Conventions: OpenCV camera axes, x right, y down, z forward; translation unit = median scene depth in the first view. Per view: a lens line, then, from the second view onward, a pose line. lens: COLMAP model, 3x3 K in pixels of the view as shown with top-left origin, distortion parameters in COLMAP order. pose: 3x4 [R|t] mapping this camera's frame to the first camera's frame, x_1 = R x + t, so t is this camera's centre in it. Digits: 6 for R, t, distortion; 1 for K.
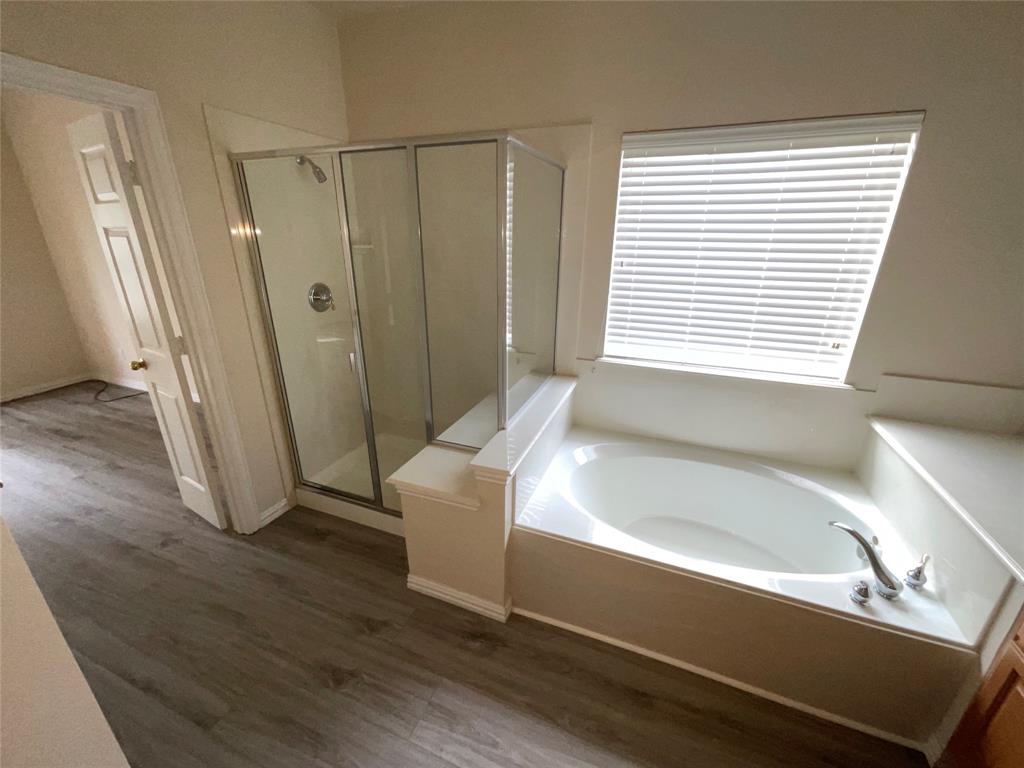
lens RADIAL K [[415.6, 0, 513.3], [0, 415.6, 380.3], [0, 0, 1]] dist [-0.000703, 0.001217]
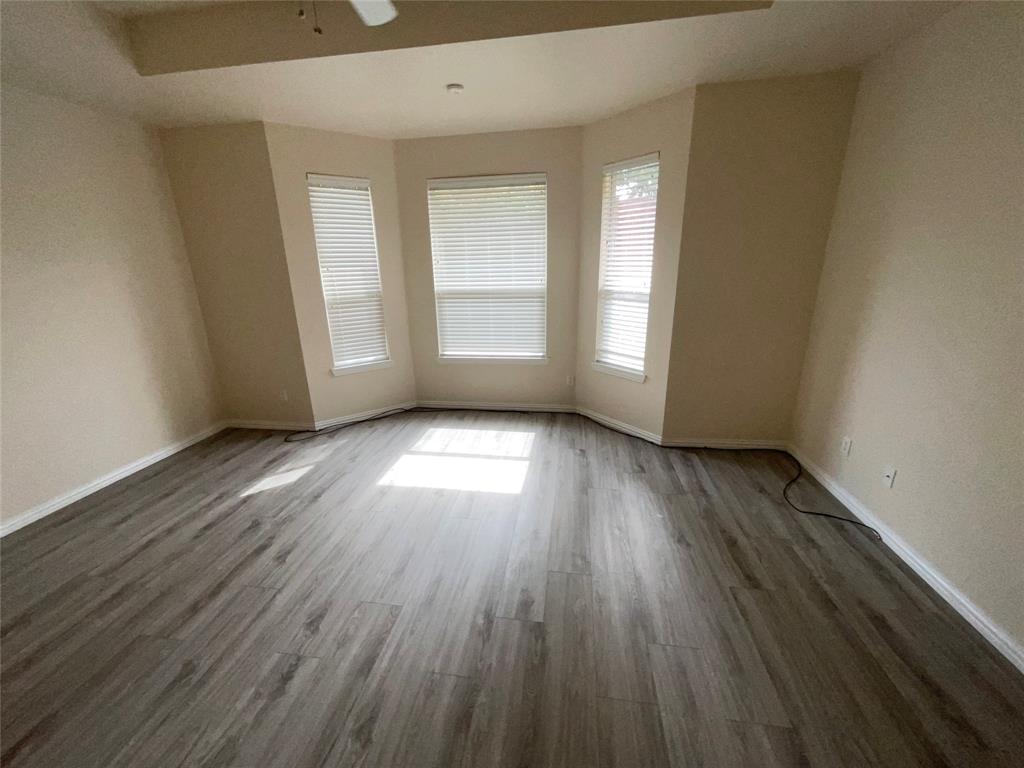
lens RADIAL K [[415.6, 0, 509.7], [0, 415.6, 379.3], [0, 0, 1]] dist [-0.000703, 0.001217]
pose [[0.216172, 0.253410, -0.942896, -0.532030], [-0.306909, 0.934414, 0.180767, -0.125171], [0.926864, 0.250307, 0.279768, 0.358079]]
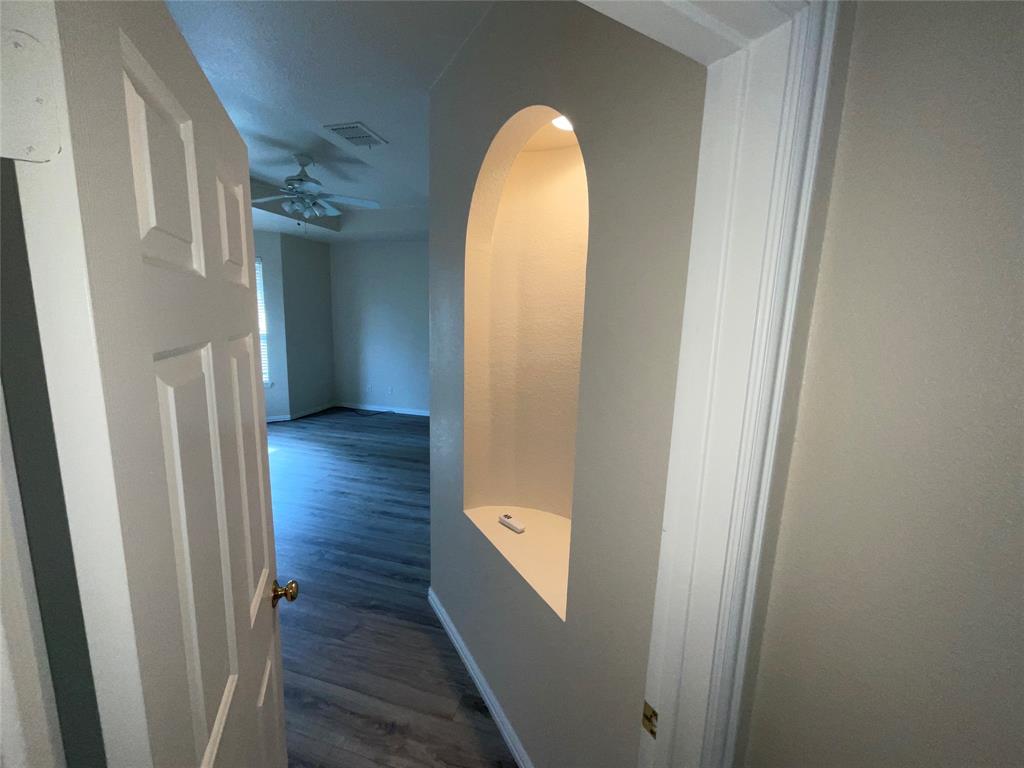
lens RADIAL K [[415.6, 0, 510.6], [0, 415.6, 382.9], [0, 0, 1]] dist [-0.000703, 0.001217]
pose [[0.995427, -0.003768, 0.095446, -0.604959], [0.020729, 0.983931, -0.177340, 0.238360], [-0.093244, 0.178508, 0.979510, -0.711097]]
